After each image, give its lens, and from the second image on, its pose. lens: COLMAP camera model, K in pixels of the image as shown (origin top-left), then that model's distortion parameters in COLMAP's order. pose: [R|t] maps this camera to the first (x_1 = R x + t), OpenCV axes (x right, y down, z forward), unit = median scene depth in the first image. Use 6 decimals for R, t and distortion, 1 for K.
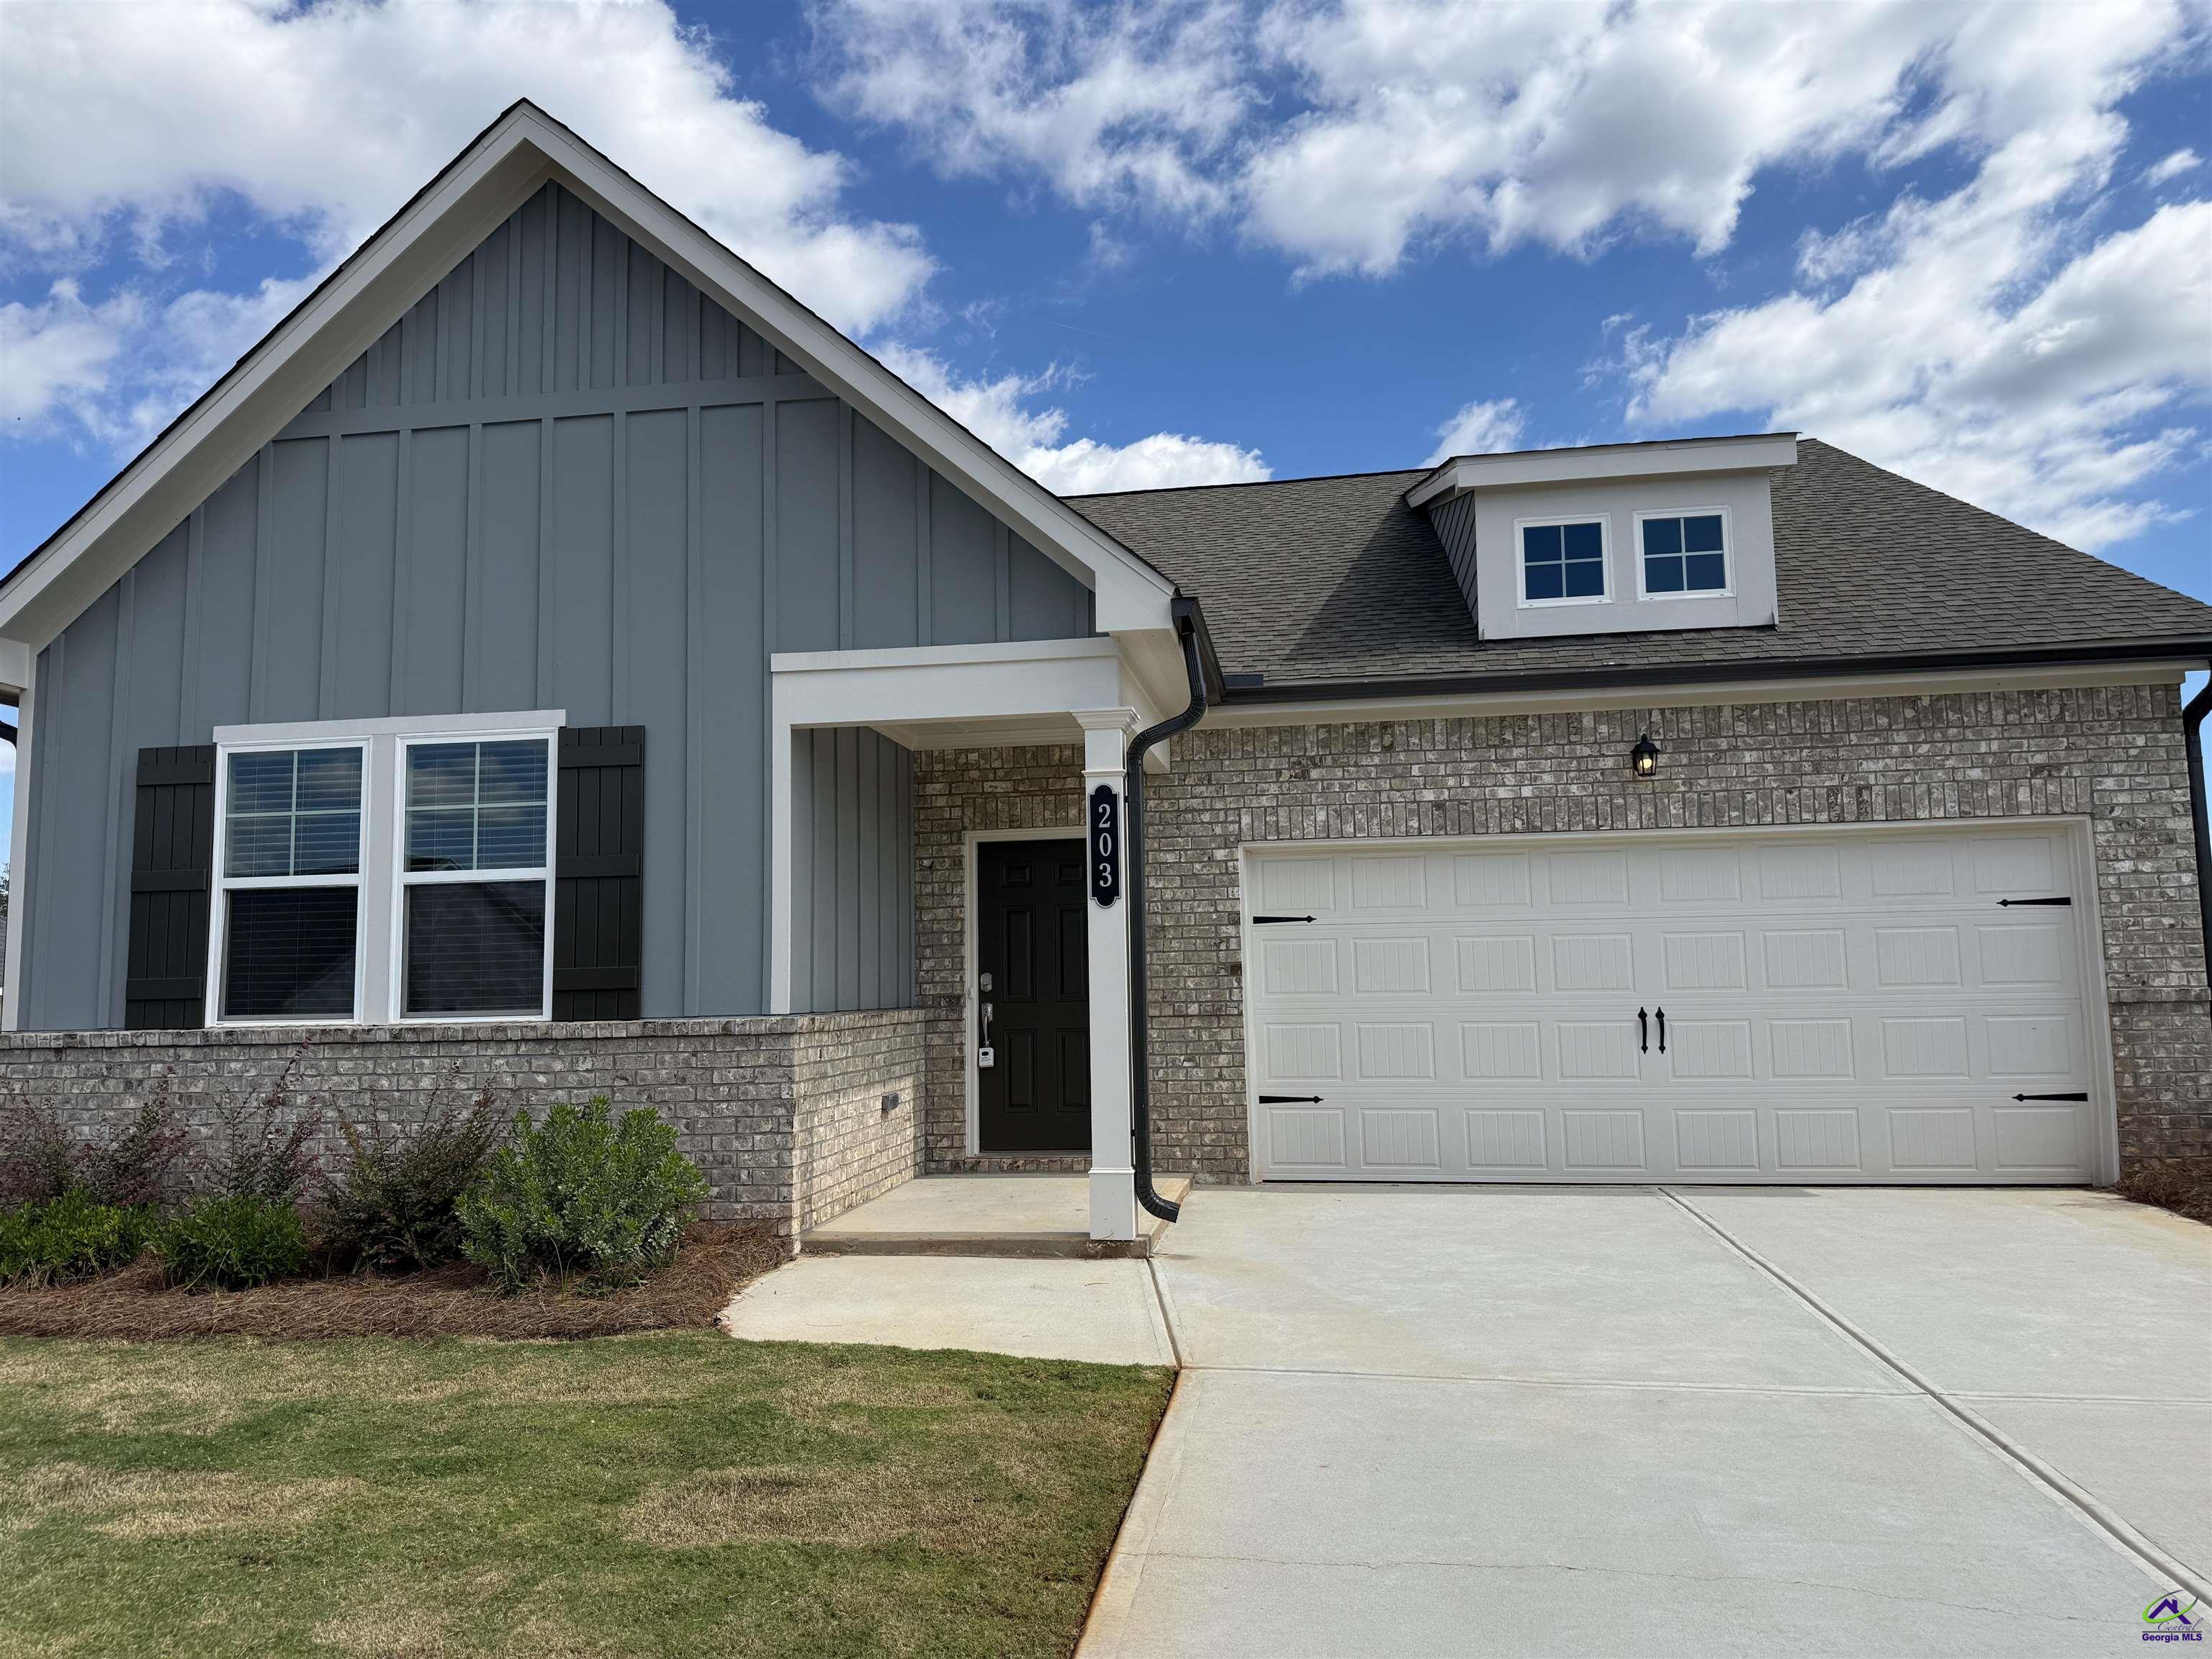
lens RADIAL K [[1540.0, 0, 1107.1], [0, 1540.0, 834.0], [0, 0, 1]] dist [0.044078, -0.060784]
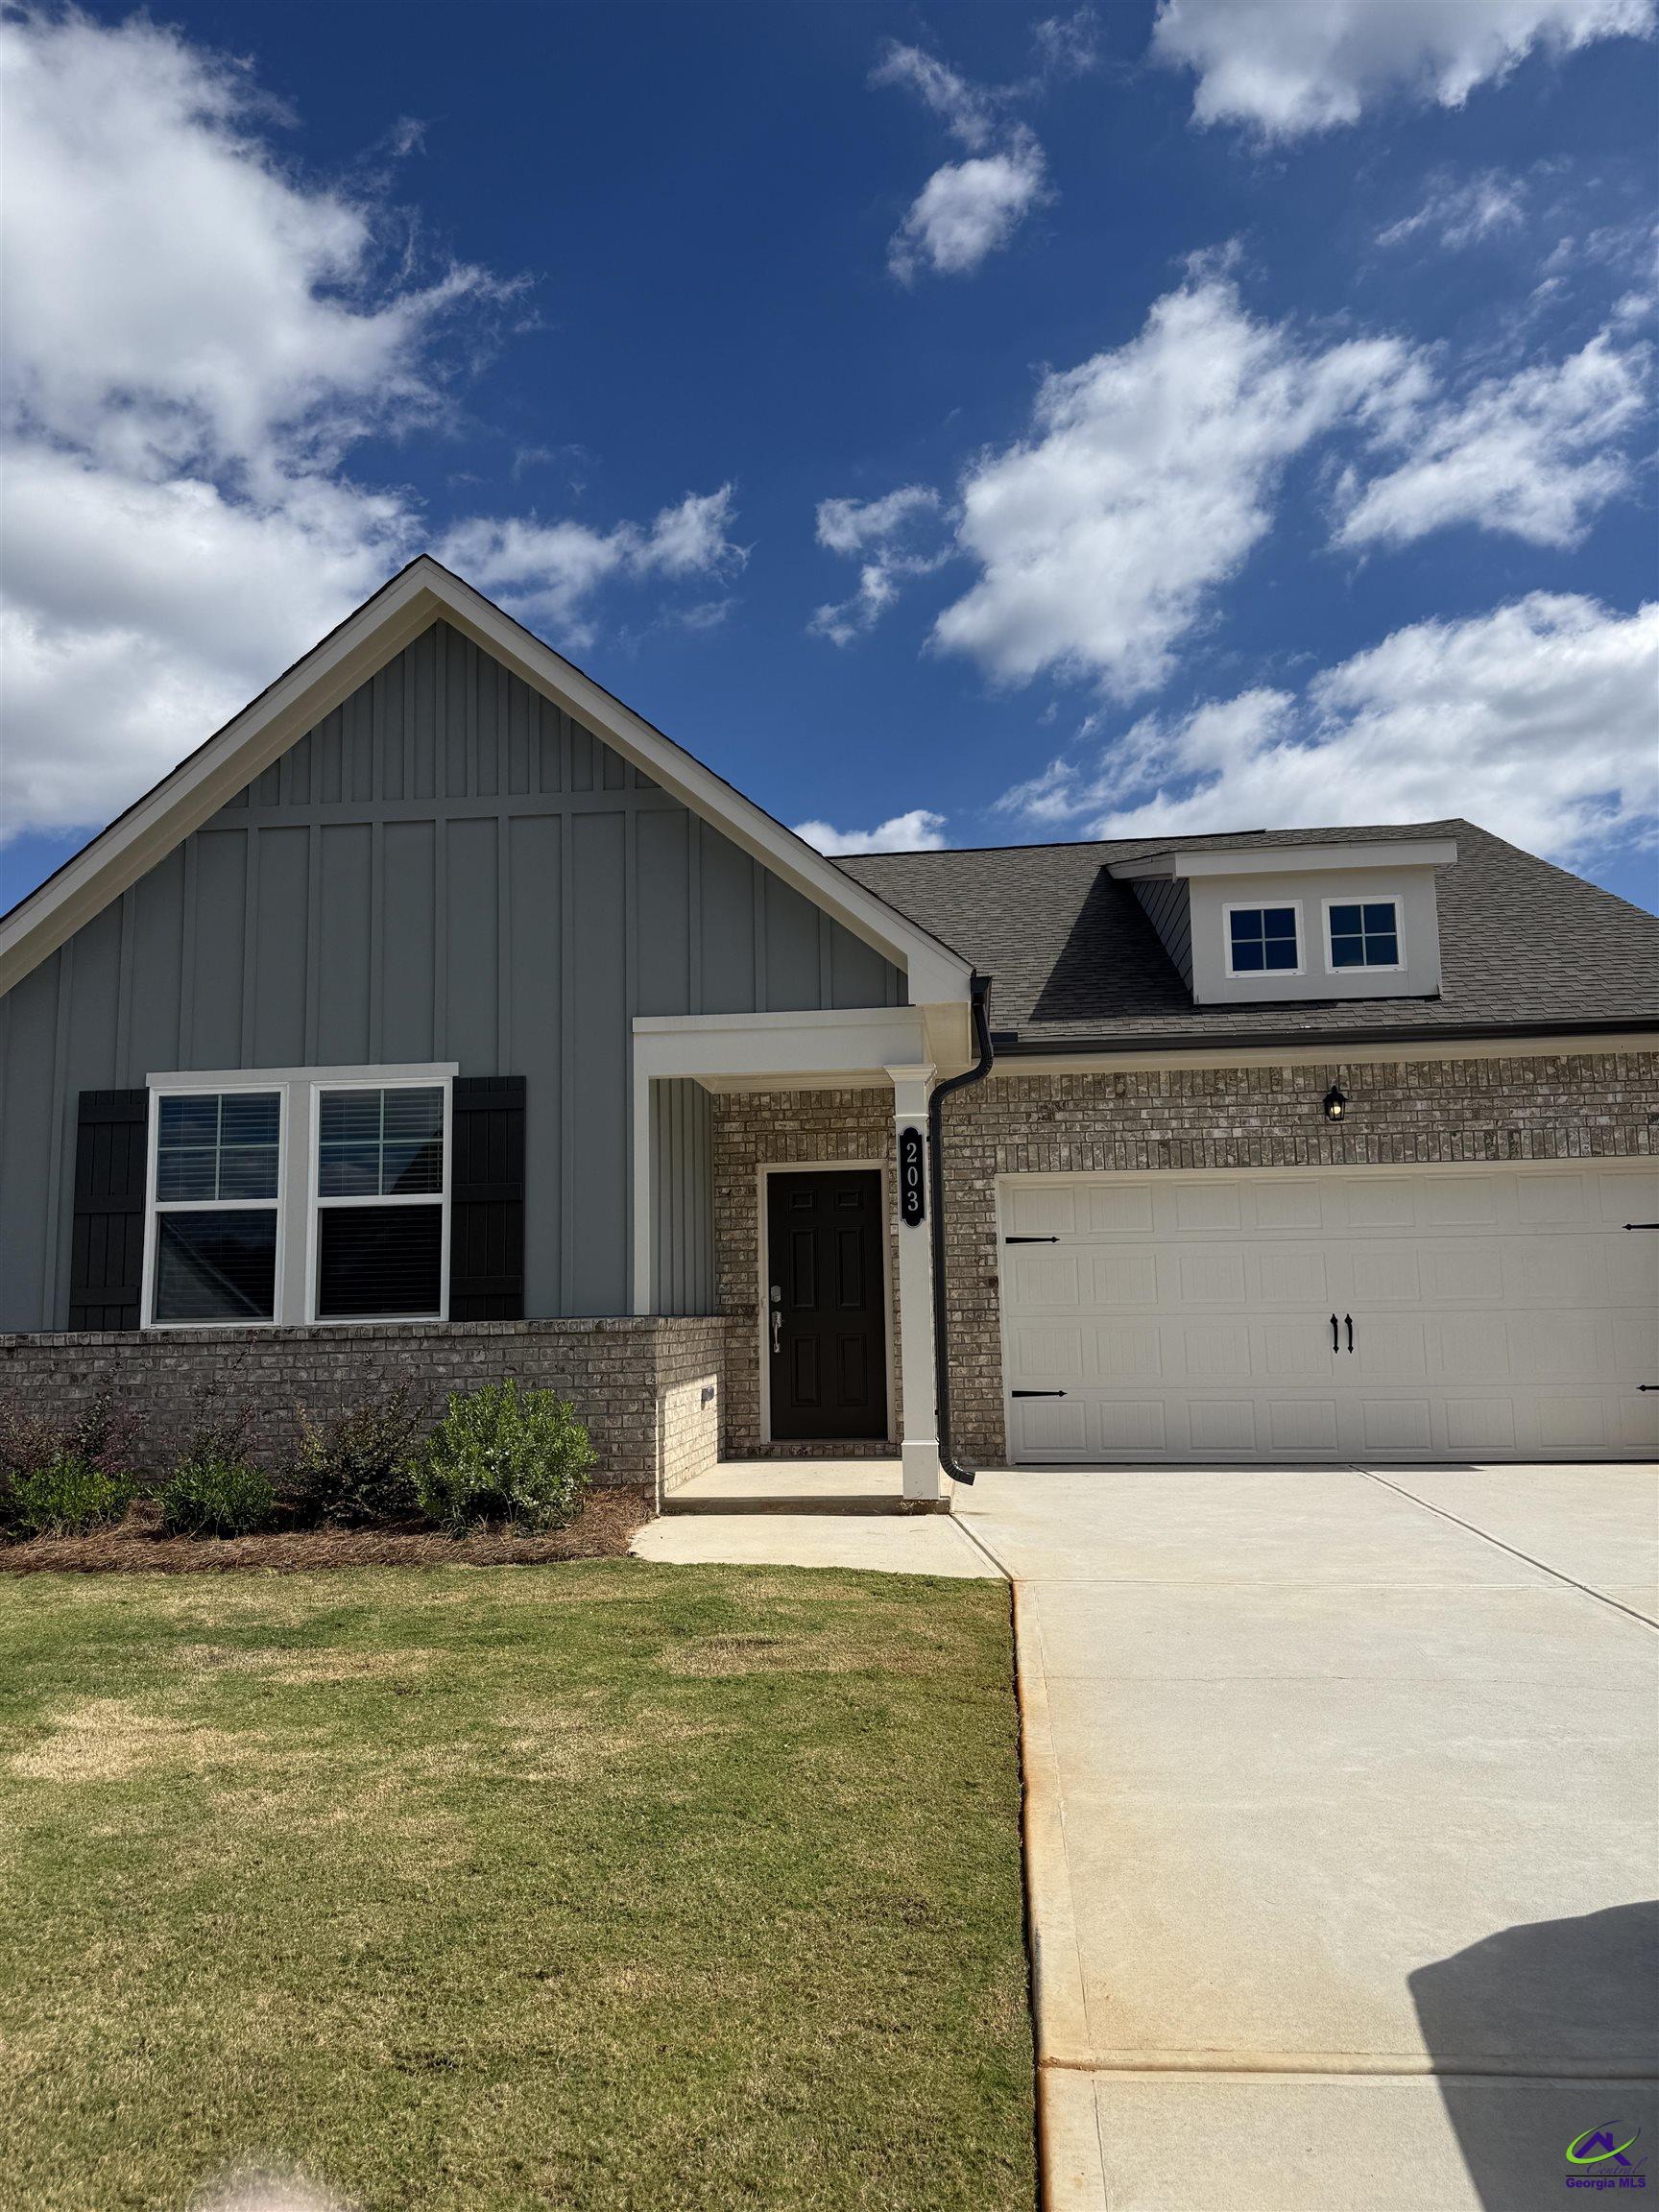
lens RADIAL K [[1551.1, 0, 826.8], [0, 1551.1, 1102.9], [0, 0, 1]] dist [0.055404, -0.065799]
pose [[0.998832, 0.005767, 0.047963, -0.116195], [-0.003920, 0.999251, -0.038504, -0.003166], [-0.048149, 0.038271, 0.998107, -0.210862]]
